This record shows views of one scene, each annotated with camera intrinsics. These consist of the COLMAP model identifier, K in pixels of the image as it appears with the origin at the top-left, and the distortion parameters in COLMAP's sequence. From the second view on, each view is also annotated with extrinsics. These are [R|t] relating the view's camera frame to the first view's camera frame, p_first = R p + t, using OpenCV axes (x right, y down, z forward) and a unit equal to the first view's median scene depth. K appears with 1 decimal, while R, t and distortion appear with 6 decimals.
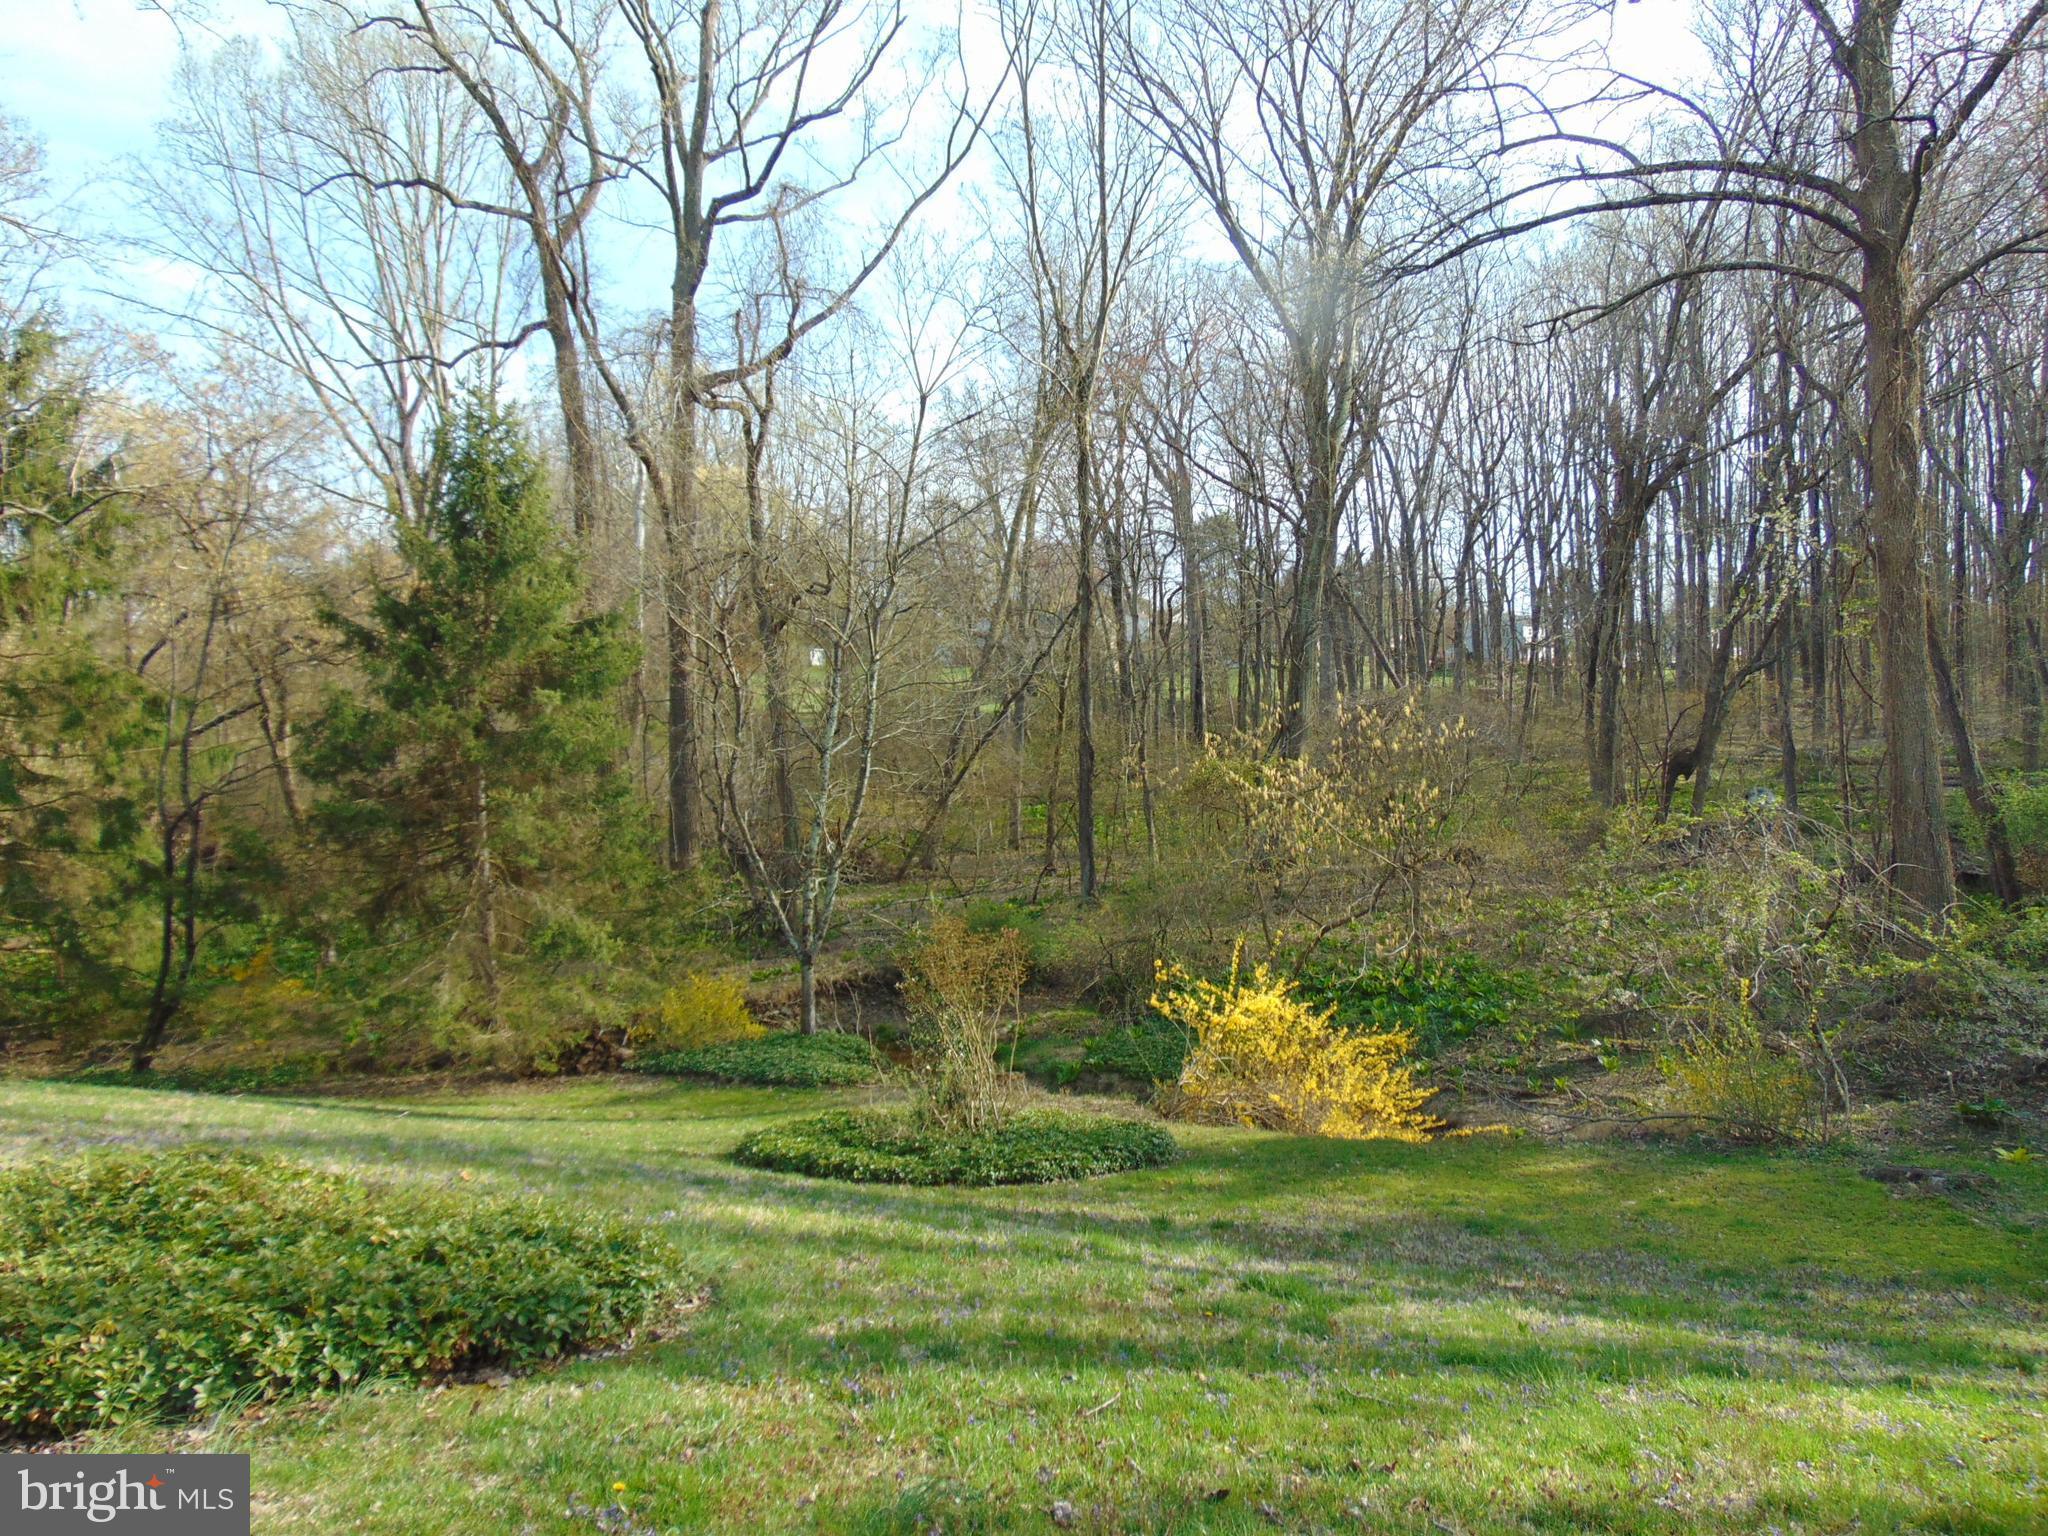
lens RADIAL K [[1480.0, 0, 1024.0], [0, 1480.0, 768.0], [0, 0, 1]] dist [-0.055830, 0.000795]
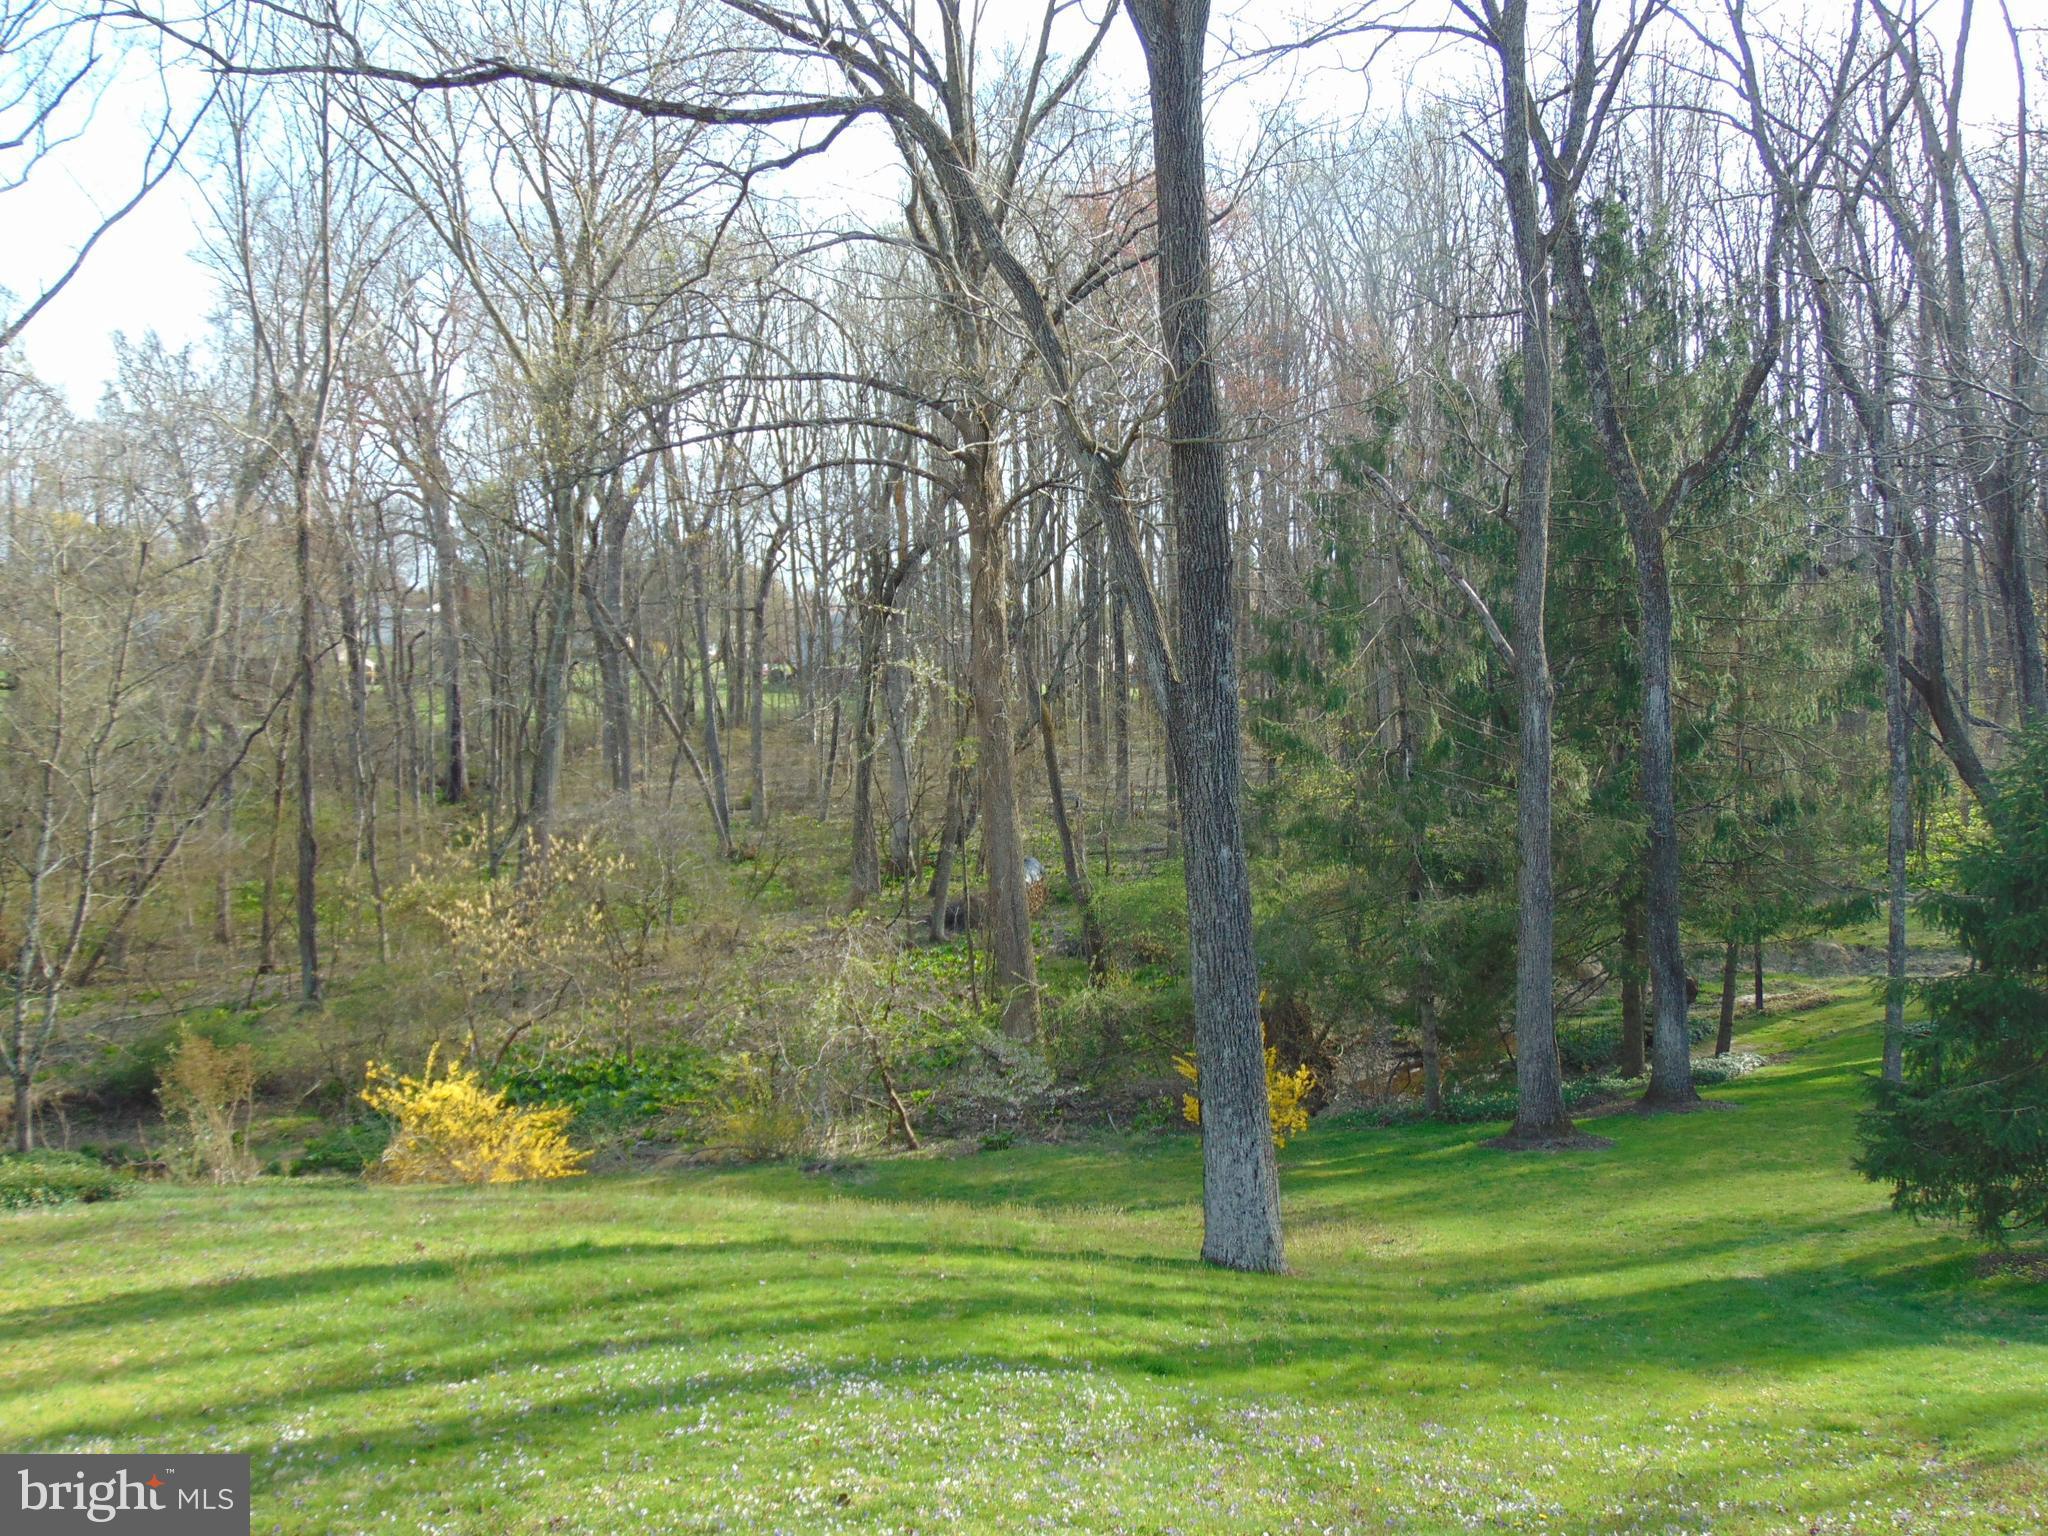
lens RADIAL K [[2035.9, 0, 1024.0], [0, 2035.9, 768.0], [0, 0, 1]] dist [-0.012770, -0.000859]
pose [[0.929253, -0.000864, 0.369443, -0.020385], [0.004561, 0.999948, -0.009132, -0.079225], [-0.369416, 0.010171, 0.929208, -0.639987]]
